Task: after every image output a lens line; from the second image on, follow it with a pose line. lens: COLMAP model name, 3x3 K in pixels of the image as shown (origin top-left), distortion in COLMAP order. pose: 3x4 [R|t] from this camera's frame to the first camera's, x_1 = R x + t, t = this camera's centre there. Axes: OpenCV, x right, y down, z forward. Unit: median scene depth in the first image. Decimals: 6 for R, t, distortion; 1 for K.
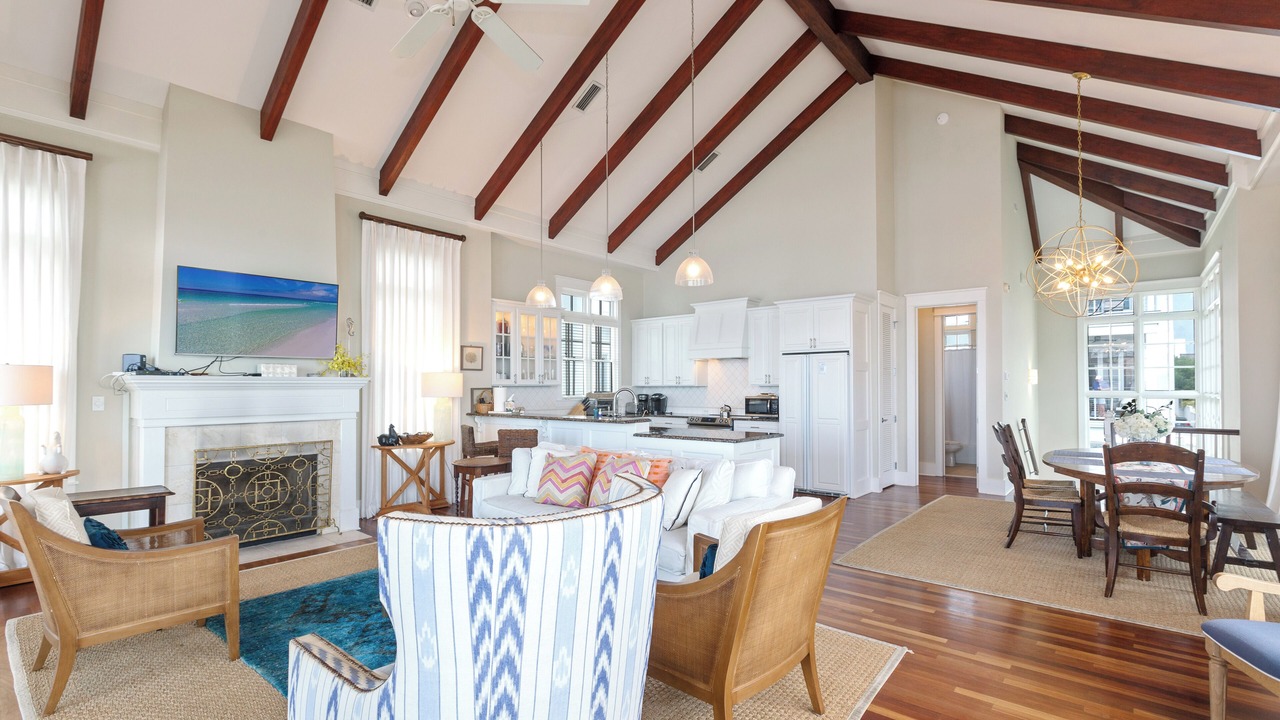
lens RADIAL K [[575.4, 0, 640.8], [0, 575.4, 367.2], [0, 0, 1]] dist [-0.030434, -0.001181]
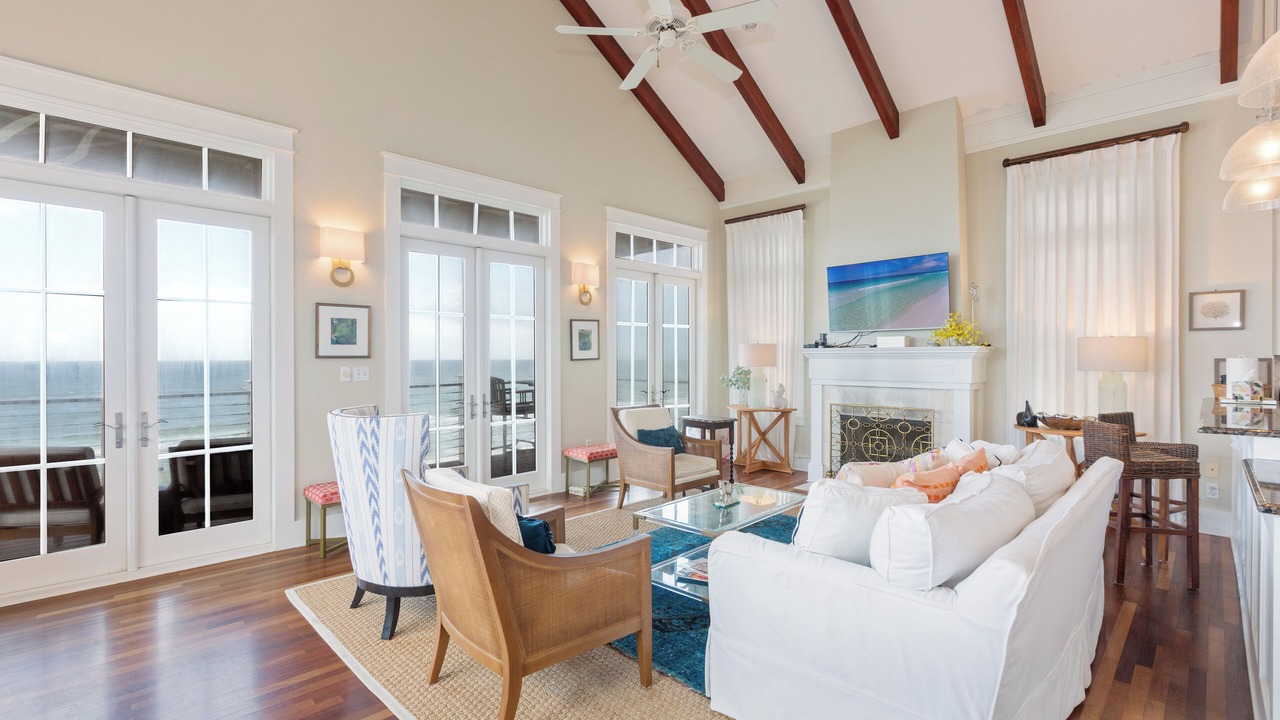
lens RADIAL K [[575.4, 0, 642.5], [0, 575.4, 361.2], [0, 0, 1]] dist [-0.030434, -0.001181]
pose [[-0.122712, 0.006961, -0.992418, 0.554837], [0.031720, 0.999492, 0.003088, 0.025533], [0.991935, -0.031101, -0.122871, 0.655690]]
